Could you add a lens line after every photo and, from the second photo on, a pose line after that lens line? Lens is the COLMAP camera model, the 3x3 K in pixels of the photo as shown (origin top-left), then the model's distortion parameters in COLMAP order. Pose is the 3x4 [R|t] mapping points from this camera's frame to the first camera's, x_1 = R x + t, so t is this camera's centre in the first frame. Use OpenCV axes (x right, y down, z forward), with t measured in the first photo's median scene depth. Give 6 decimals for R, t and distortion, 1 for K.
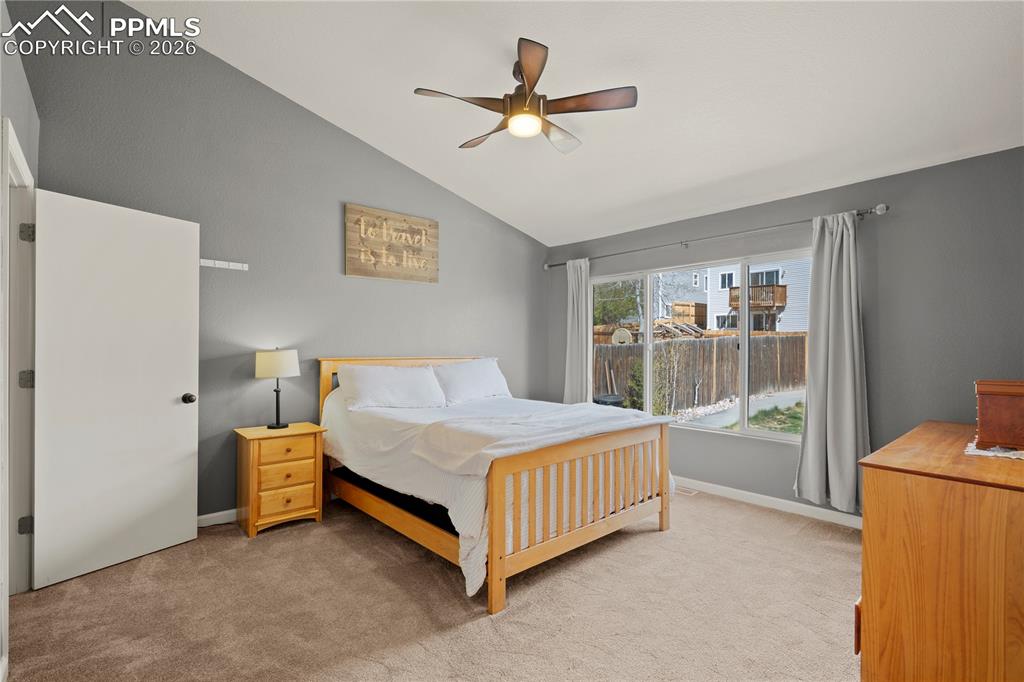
lens RADIAL K [[467.2, 0, 512.7], [0, 467.2, 343.4], [0, 0, 1]] dist [-0.002843, 0.000360]
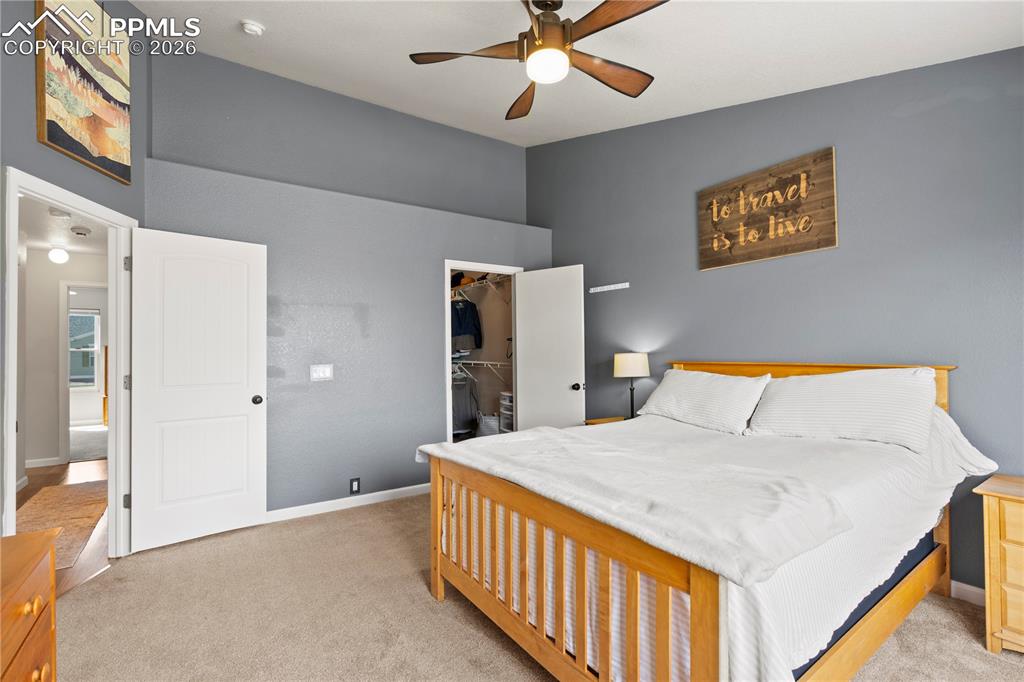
lens RADIAL K [[467.2, 0, 512.7], [0, 467.2, 343.4], [0, 0, 1]] dist [-0.002843, 0.000360]
pose [[-0.134345, -0.018525, -0.990761, 0.571183], [0.017721, 0.999620, -0.021094, 0.007233], [0.990776, -0.020391, -0.133966, 0.742332]]
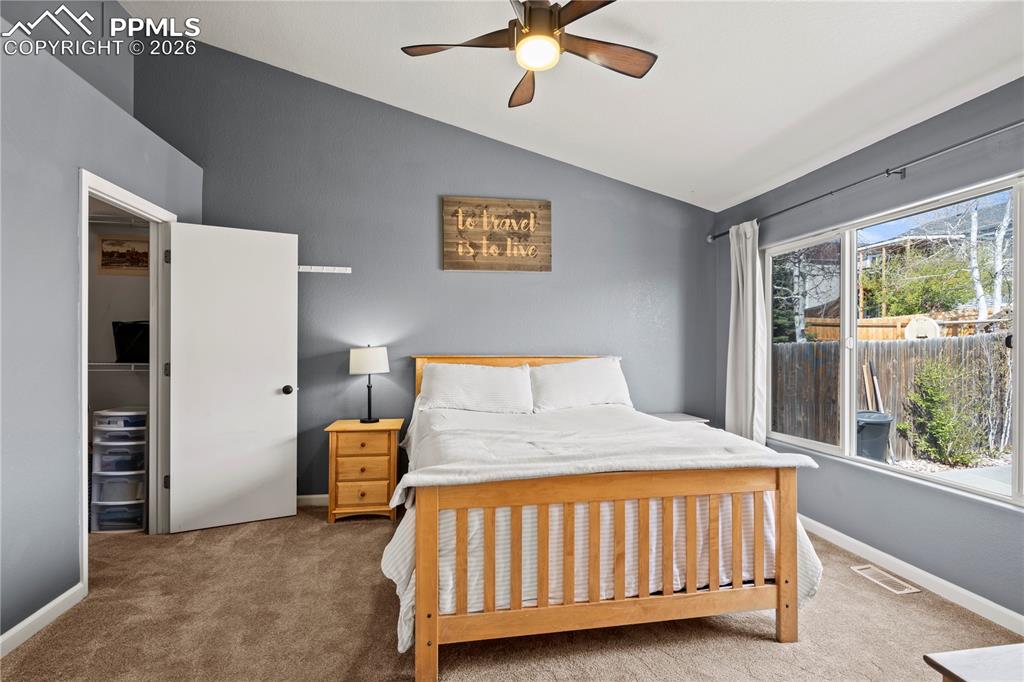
lens RADIAL K [[481.5, 0, 514.4], [0, 481.5, 340.5], [0, 0, 1]] dist [-0.002988, -0.000090]
pose [[0.850504, -0.005753, -0.525937, 0.288365], [0.005582, 0.999983, -0.001912, 0.002637], [0.525939, -0.001310, 0.850522, 0.221657]]
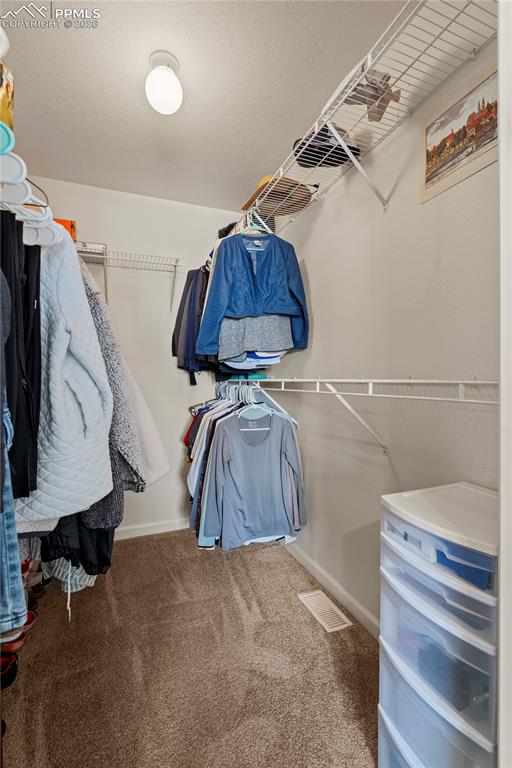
lens RADIAL K [[350.4, 0, 256.9], [0, 350.4, 383.8], [0, 0, 1]] dist [-0.002843, 0.000360]
pose [[-0.340969, 0.008905, -0.940032, -0.464204], [0.013870, 0.999894, 0.004441, 0.035809], [0.939972, -0.011524, -0.341056, 0.532945]]
